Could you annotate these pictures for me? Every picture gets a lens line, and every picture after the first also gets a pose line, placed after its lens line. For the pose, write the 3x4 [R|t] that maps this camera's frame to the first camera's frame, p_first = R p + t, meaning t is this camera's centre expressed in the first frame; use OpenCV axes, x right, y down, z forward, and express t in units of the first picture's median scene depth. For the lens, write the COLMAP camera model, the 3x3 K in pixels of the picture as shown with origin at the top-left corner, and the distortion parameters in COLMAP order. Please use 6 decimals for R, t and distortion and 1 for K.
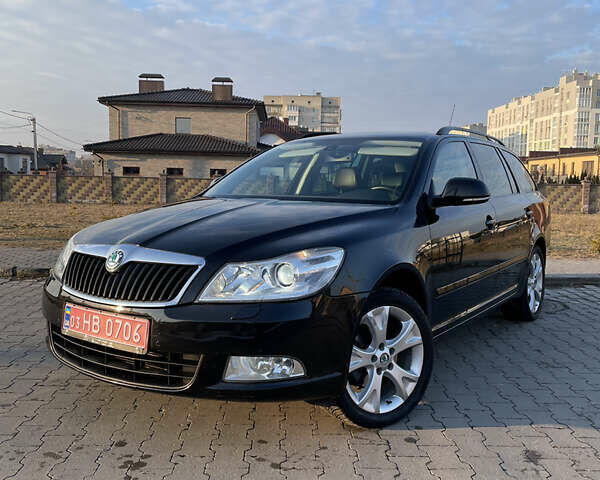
lens RADIAL K [[623.6, 0, 300.0], [0, 623.6, 240.0], [0, 0, 1]] dist [0.021493, 0.010511]
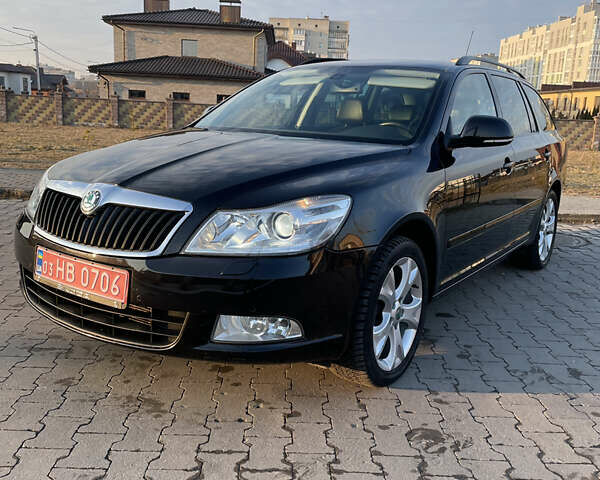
lens RADIAL K [[604.1, 0, 299.7], [0, 604.1, 248.6], [0, 0, 1]] dist [0.094641, -0.129317]
pose [[0.999589, 0.027989, -0.006243, 0.003929], [-0.026934, 0.991061, 0.130661, -0.016739], [0.009844, -0.130439, 0.991407, 0.109085]]
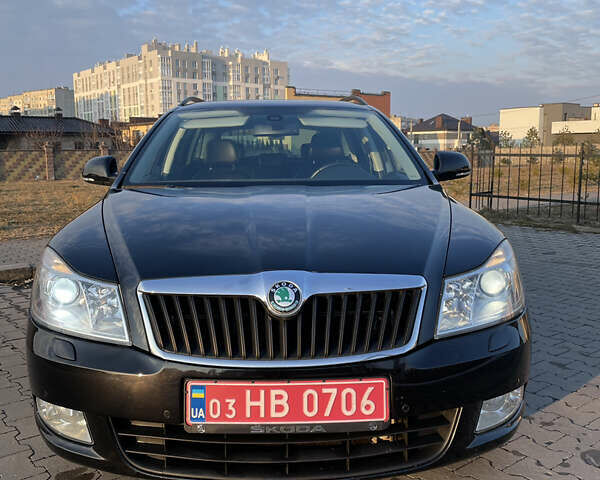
lens RADIAL K [[615.1, 0, 300.0], [0, 615.1, 240.0], [0, 0, 1]] dist [0.007915, 0.006307]
pose [[0.800675, -0.108919, 0.589115, -0.499065], [0.074886, 0.993818, 0.081964, -0.059271], [-0.594401, -0.021510, 0.803881, 0.375544]]
